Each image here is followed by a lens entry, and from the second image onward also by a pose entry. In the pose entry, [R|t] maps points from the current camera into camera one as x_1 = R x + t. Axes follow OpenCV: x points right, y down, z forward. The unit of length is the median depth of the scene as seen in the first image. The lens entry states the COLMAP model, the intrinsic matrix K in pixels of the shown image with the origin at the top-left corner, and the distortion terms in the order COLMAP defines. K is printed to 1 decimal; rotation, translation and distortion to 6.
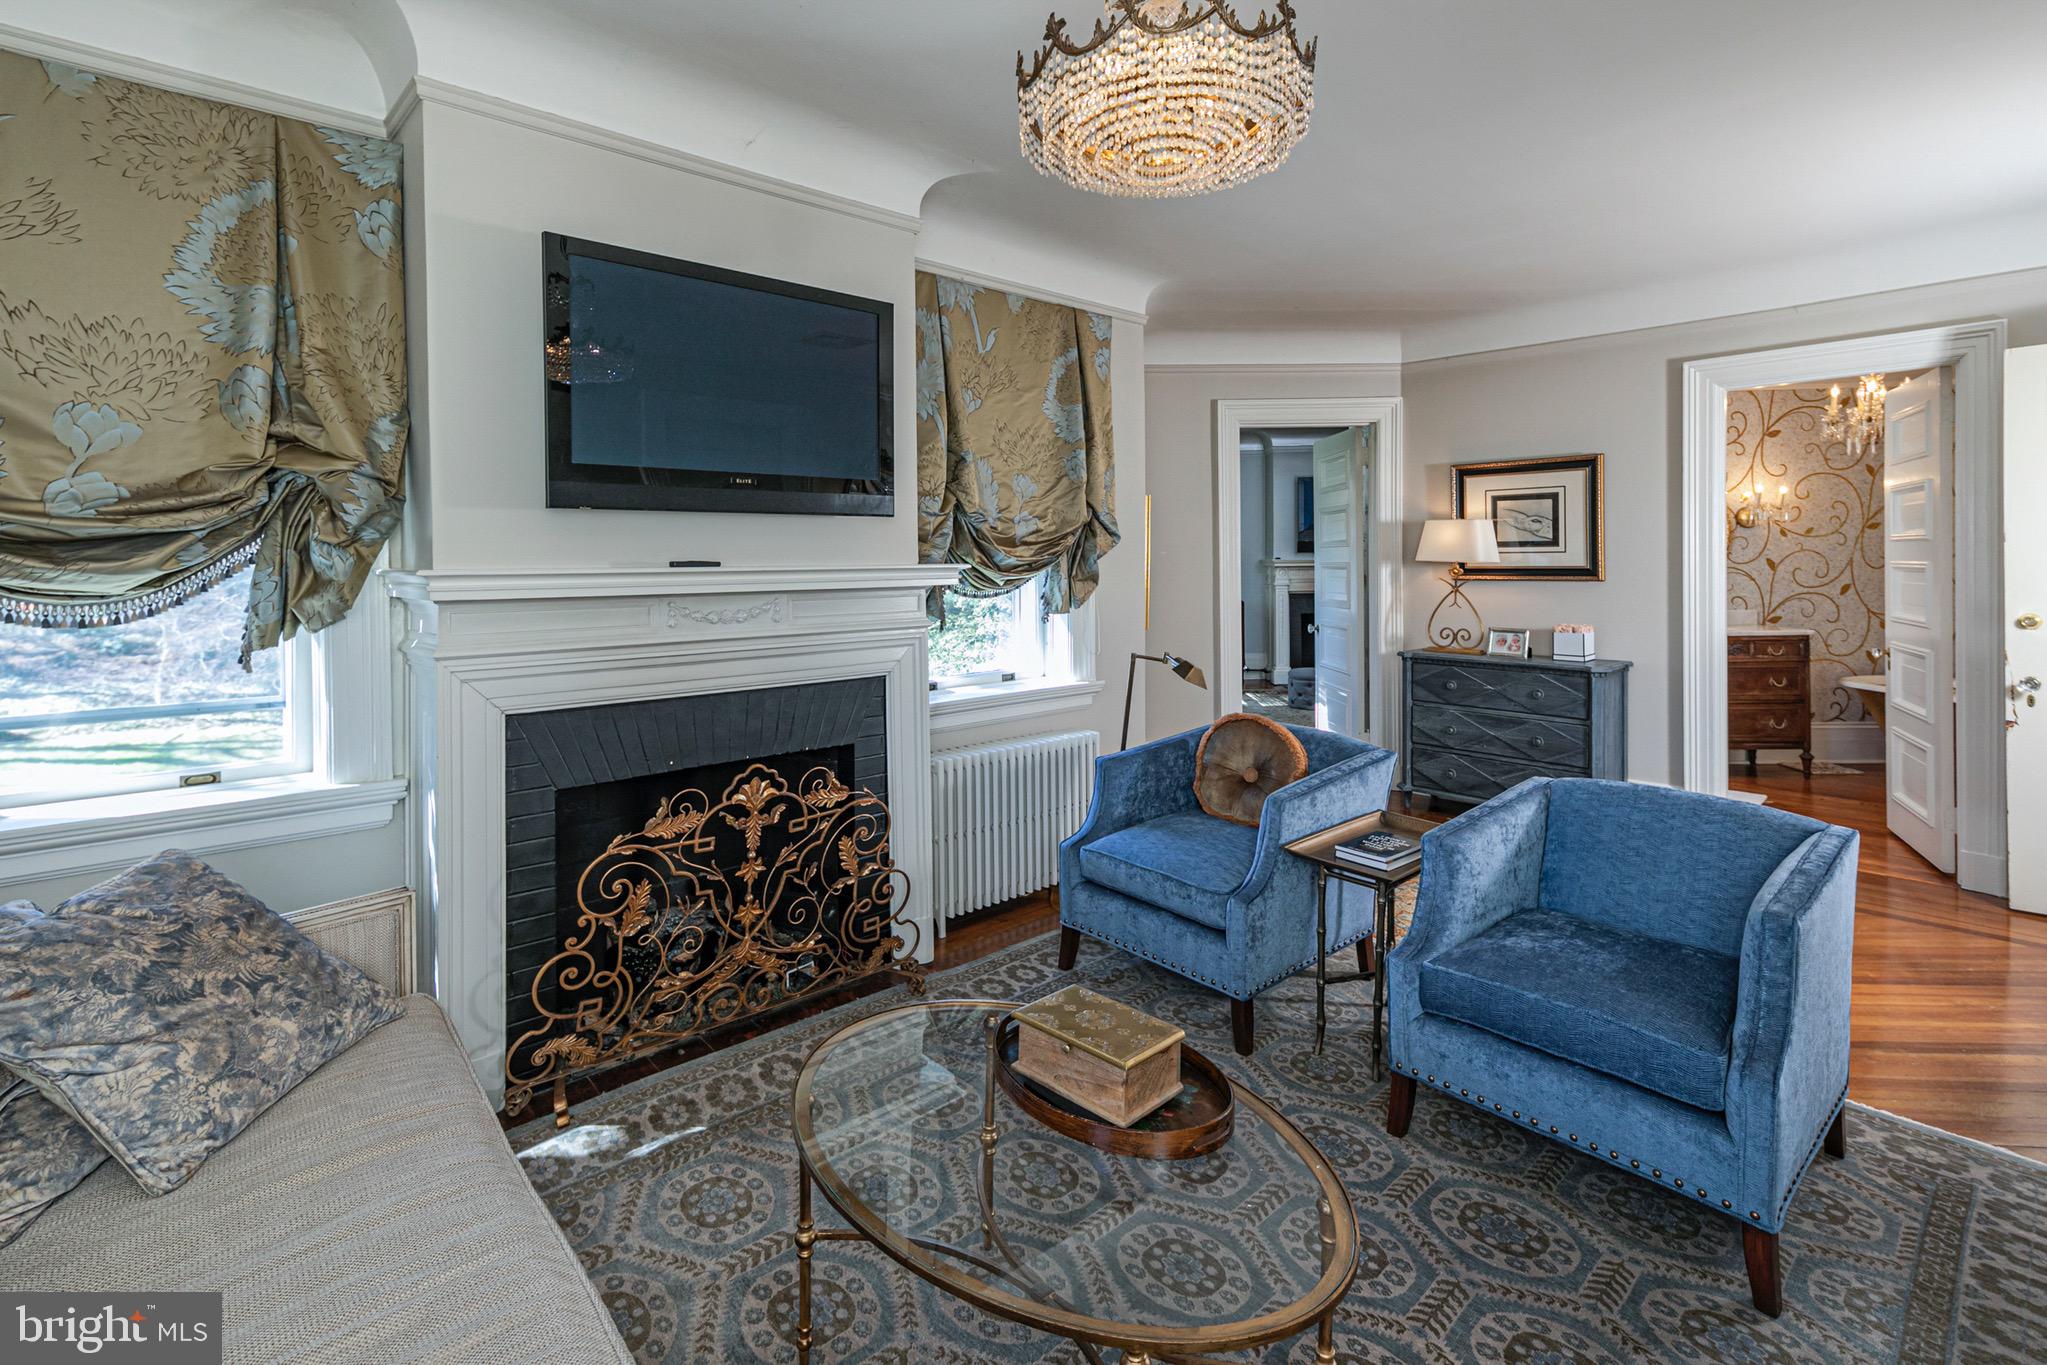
lens RADIAL K [[1022.7, 0, 1026.5], [0, 1022.7, 554.2], [0, 0, 1]] dist [0.043126, 0.029563]
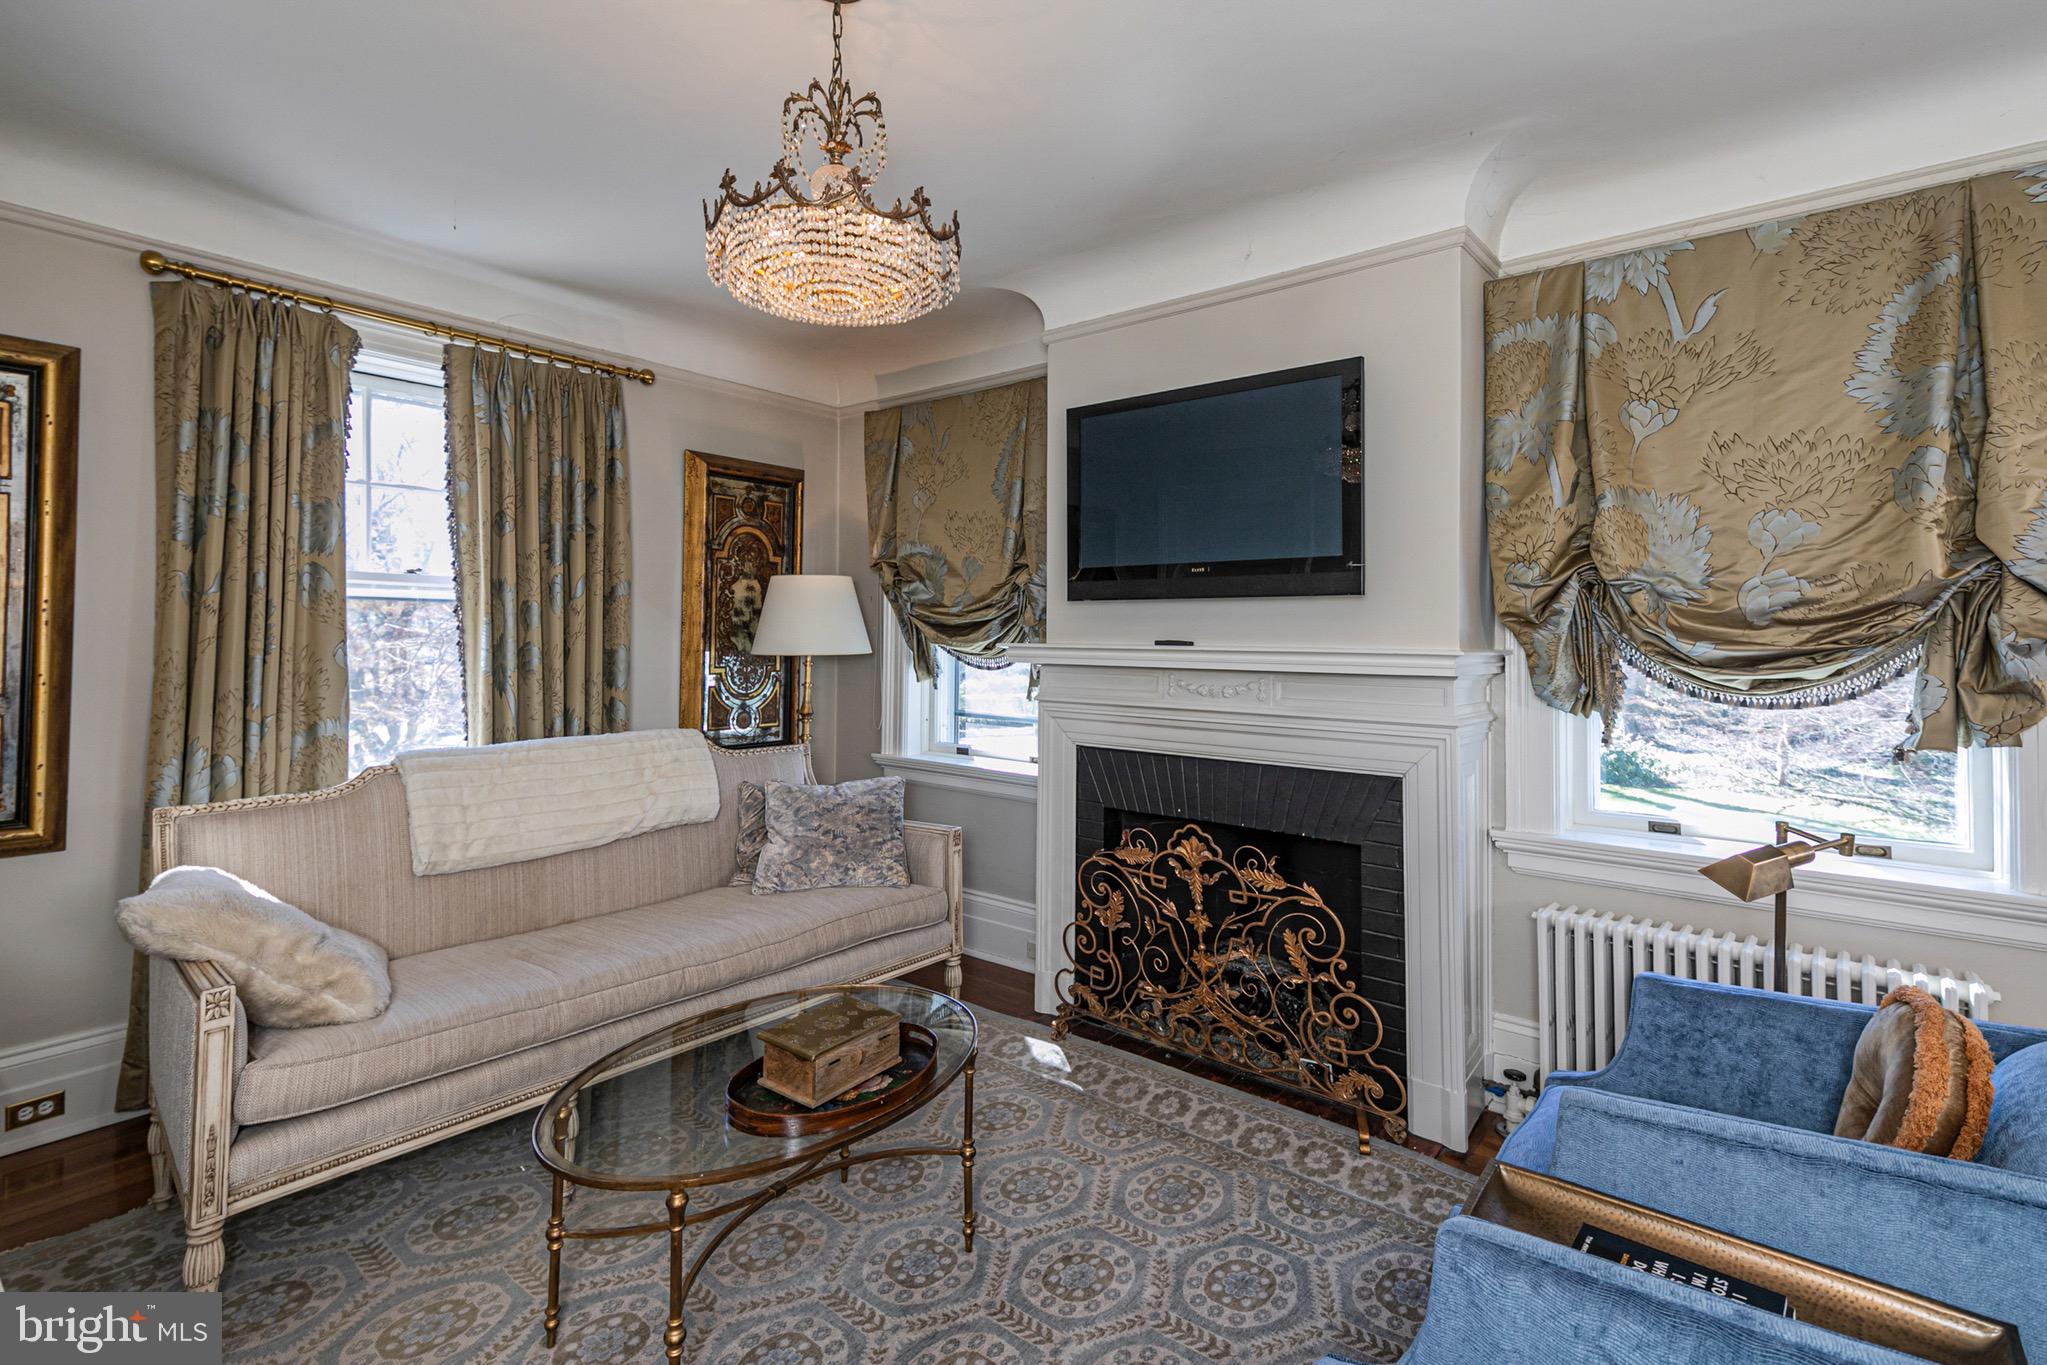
lens RADIAL K [[959.3, 0, 1029.0], [0, 959.3, 617.4], [0, 0, 1]] dist [0.029608, -0.000051]
pose [[0.128636, -0.015652, -0.991568, 0.679317], [-0.008428, 0.999822, -0.016876, 0.000147], [0.991656, 0.010528, 0.128481, 0.630350]]
